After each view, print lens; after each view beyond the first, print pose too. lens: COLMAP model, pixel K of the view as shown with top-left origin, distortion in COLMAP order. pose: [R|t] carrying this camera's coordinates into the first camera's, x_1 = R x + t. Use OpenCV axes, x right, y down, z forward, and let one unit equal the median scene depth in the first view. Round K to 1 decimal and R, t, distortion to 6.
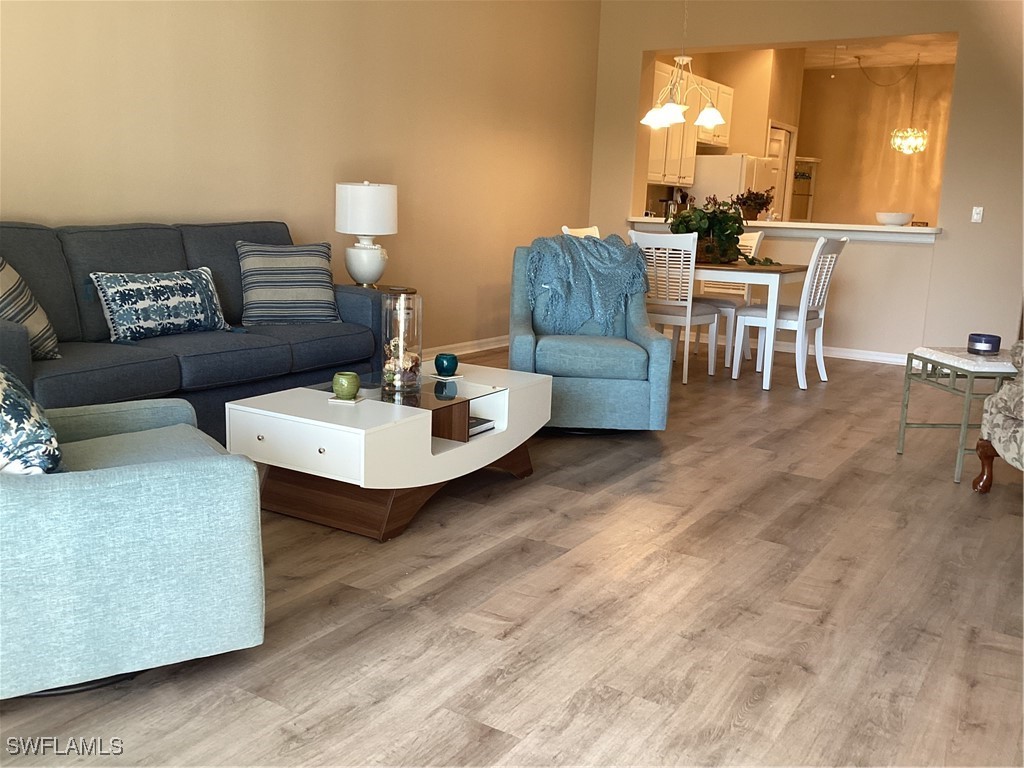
lens RADIAL K [[949.3, 0, 512.0], [0, 949.3, 384.0], [0, 0, 1]] dist [0.105123, -0.188777]
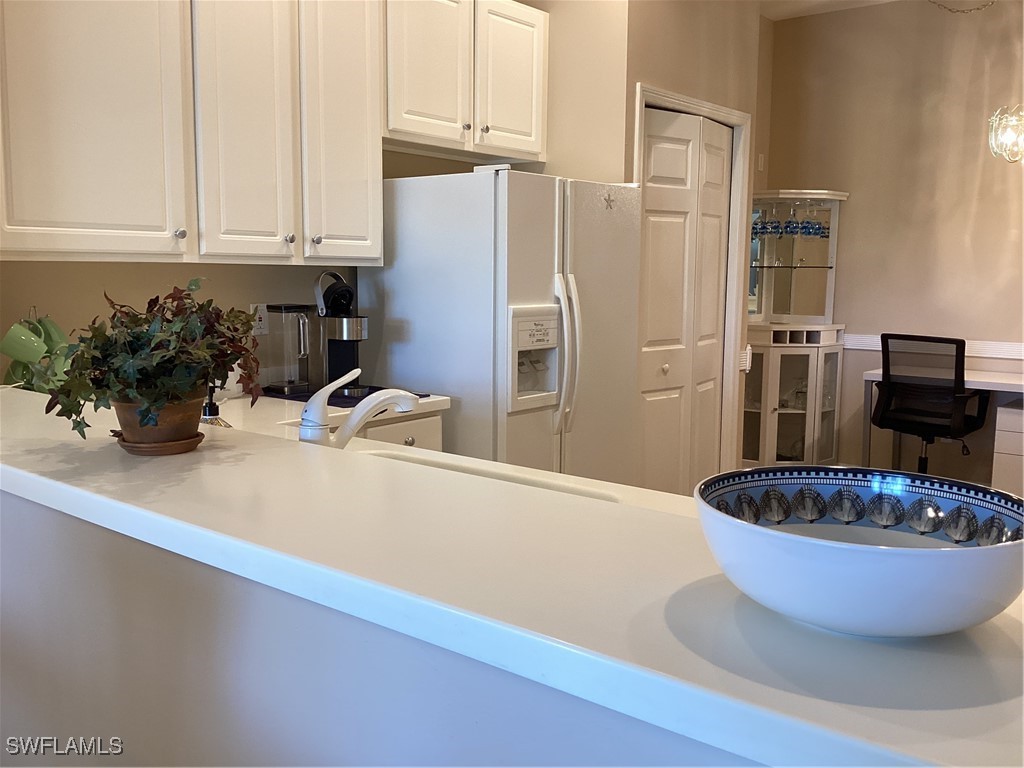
lens RADIAL K [[949.3, 0, 512.0], [0, 949.3, 384.0], [0, 0, 1]] dist [0.105123, -0.188777]
pose [[0.990642, -0.013300, -0.135838, 0.228151], [0.003763, 0.997524, -0.070231, -0.109971], [0.136435, 0.069063, 0.988239, 0.529283]]
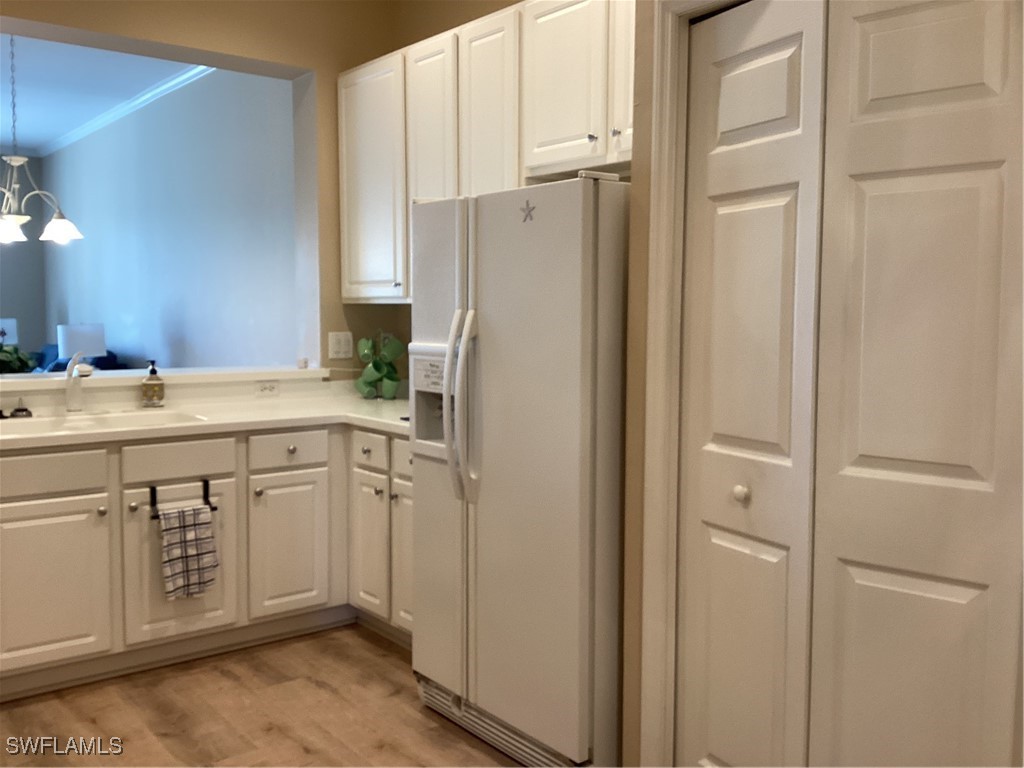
lens RADIAL K [[949.3, 0, 512.0], [0, 949.3, 384.0], [0, 0, 1]] dist [0.105123, -0.188777]
pose [[-0.356056, 0.035537, -0.933789, 0.421684], [-0.190129, 0.975619, 0.109626, -0.172344], [0.914918, 0.216573, -0.340618, 0.902085]]
